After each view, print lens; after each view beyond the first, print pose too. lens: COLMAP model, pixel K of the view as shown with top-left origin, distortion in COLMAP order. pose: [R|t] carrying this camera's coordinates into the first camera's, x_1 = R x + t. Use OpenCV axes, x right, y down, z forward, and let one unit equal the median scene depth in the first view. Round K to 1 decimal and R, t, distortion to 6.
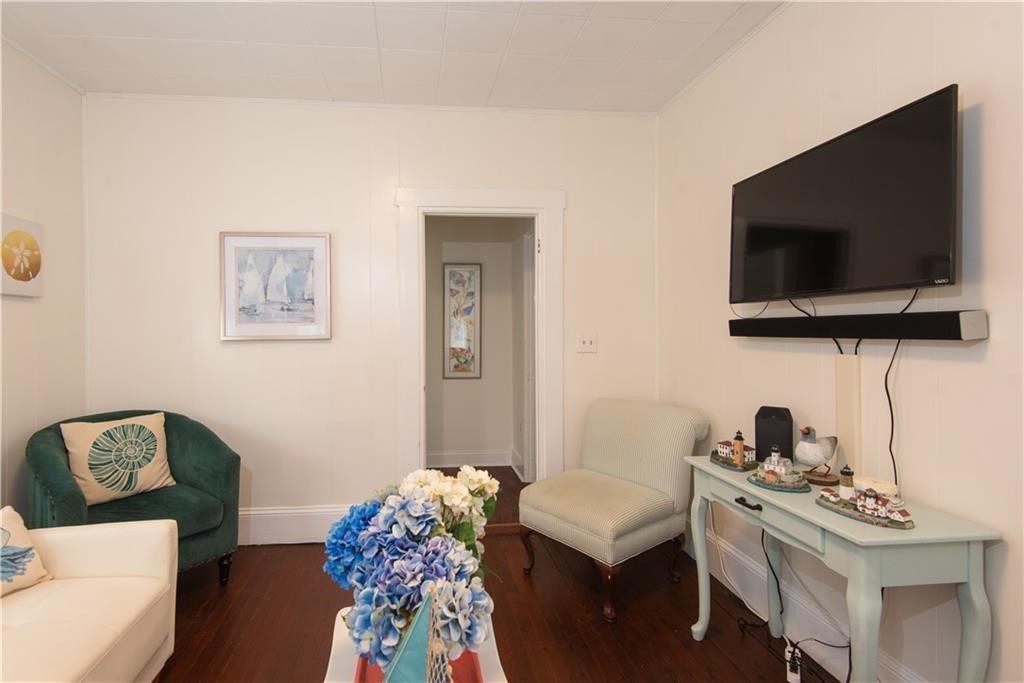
lens RADIAL K [[474.5, 0, 508.8], [0, 474.5, 337.3], [0, 0, 1]] dist [0.002844, 0.000758]
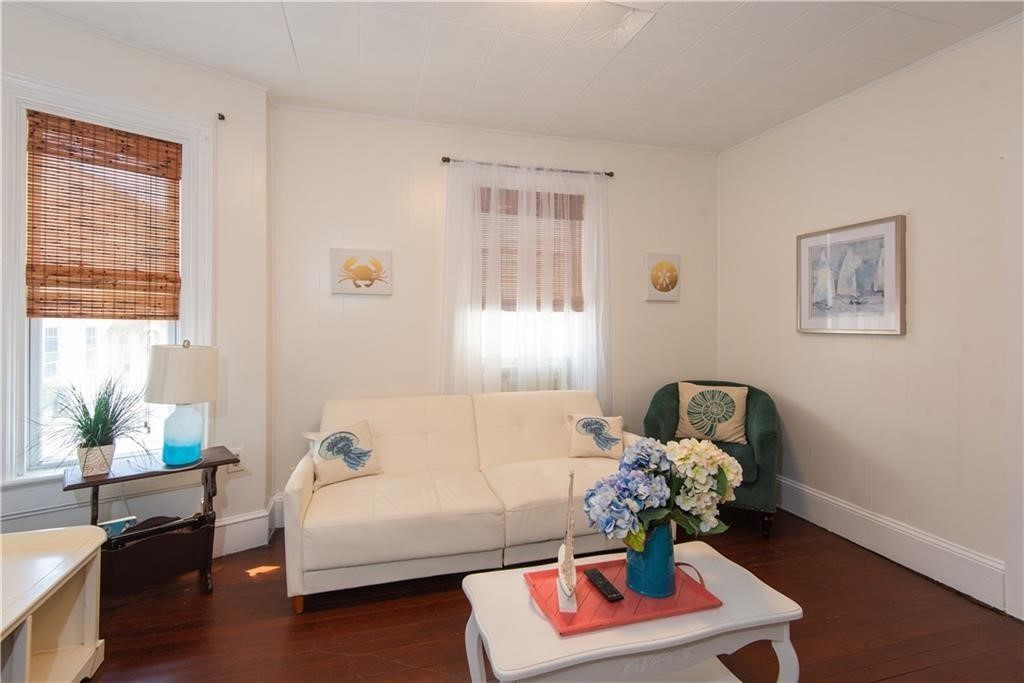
lens RADIAL K [[474.5, 0, 508.2], [0, 474.5, 338.8], [0, 0, 1]] dist [0.002844, 0.000758]
pose [[0.204683, 0.044150, -0.977832, 0.383348], [-0.025476, 0.998884, 0.039768, -0.005624], [0.978497, 0.016772, 0.205580, 0.107887]]
